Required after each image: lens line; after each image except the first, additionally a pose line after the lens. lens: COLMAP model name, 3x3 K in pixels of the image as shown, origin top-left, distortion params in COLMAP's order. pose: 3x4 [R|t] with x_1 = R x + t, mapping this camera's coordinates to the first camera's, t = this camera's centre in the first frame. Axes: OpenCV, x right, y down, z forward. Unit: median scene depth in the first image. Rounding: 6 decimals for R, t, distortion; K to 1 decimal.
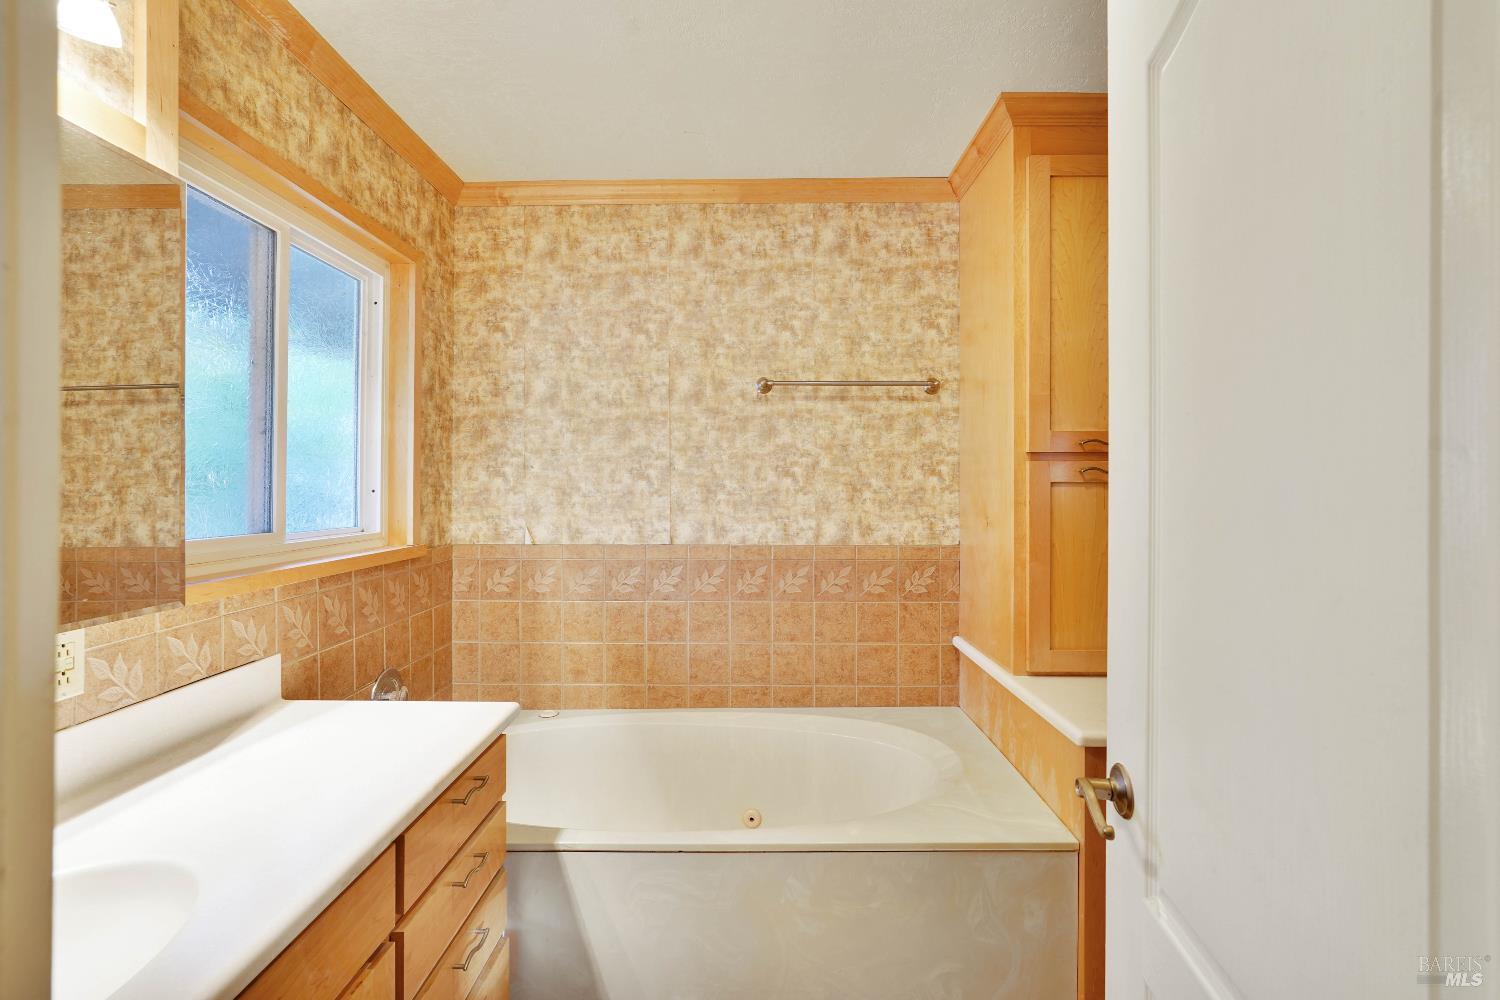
lens RADIAL K [[671.8, 0, 743.1], [0, 671.8, 489.4], [0, 0, 1]] dist [-0.011929, 0.006131]
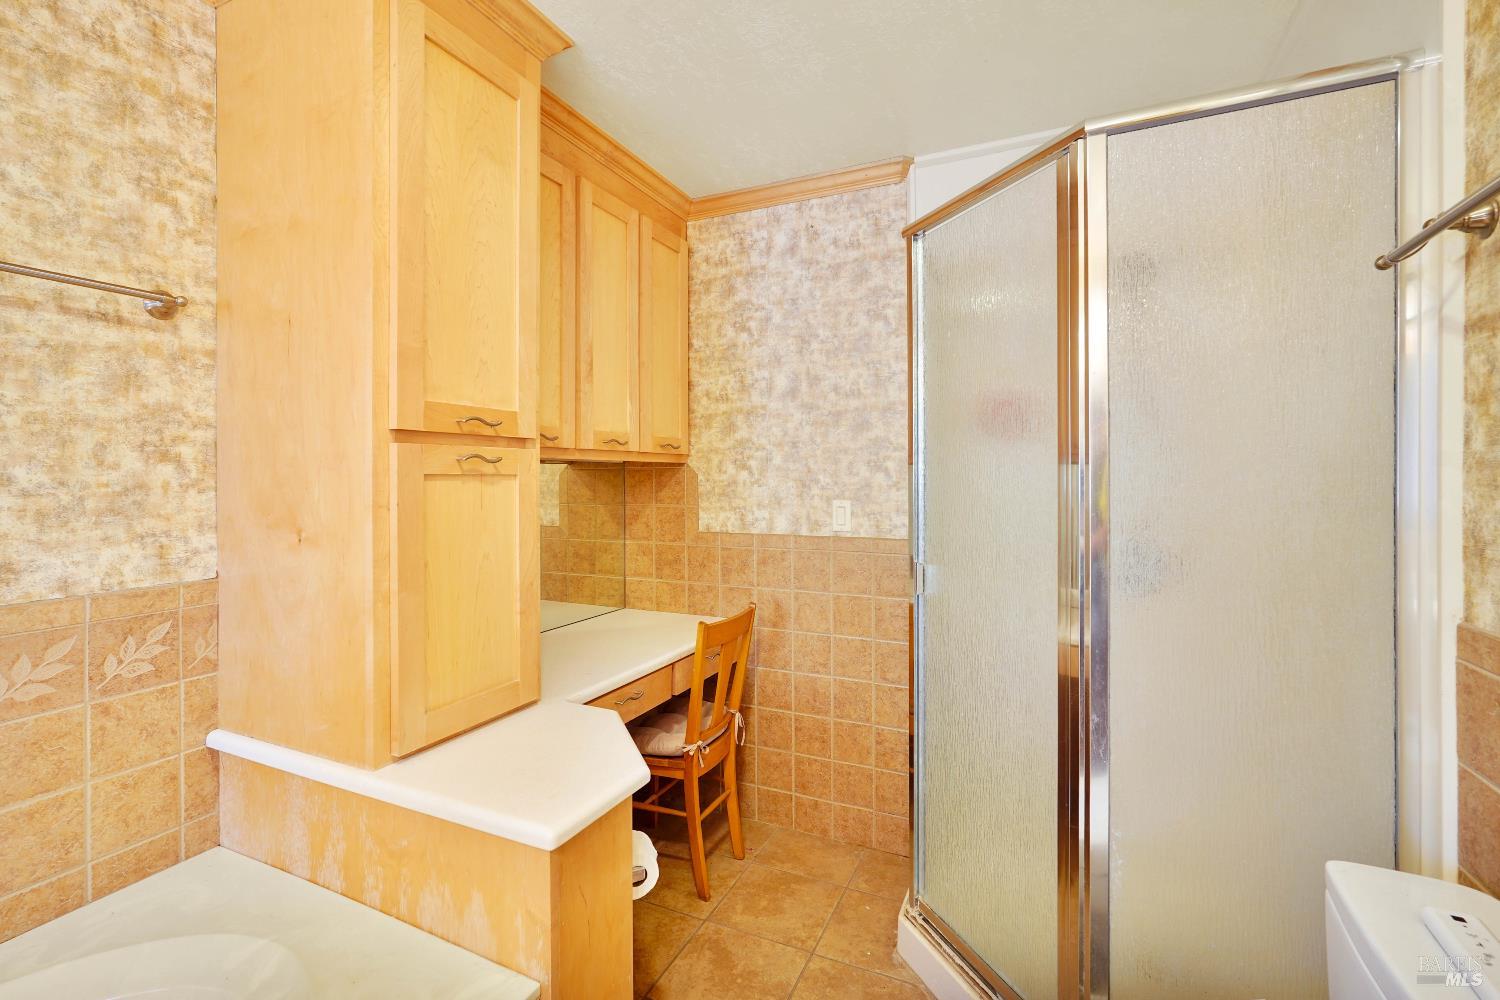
lens RADIAL K [[671.8, 0, 724.0], [0, 671.8, 477.7], [0, 0, 1]] dist [-0.011929, 0.006131]
pose [[0.413775, -0.004733, 0.910367, -0.036685], [0.008306, 0.999964, 0.001424, -0.004600], [-0.910342, 0.006973, 0.413799, 0.334172]]
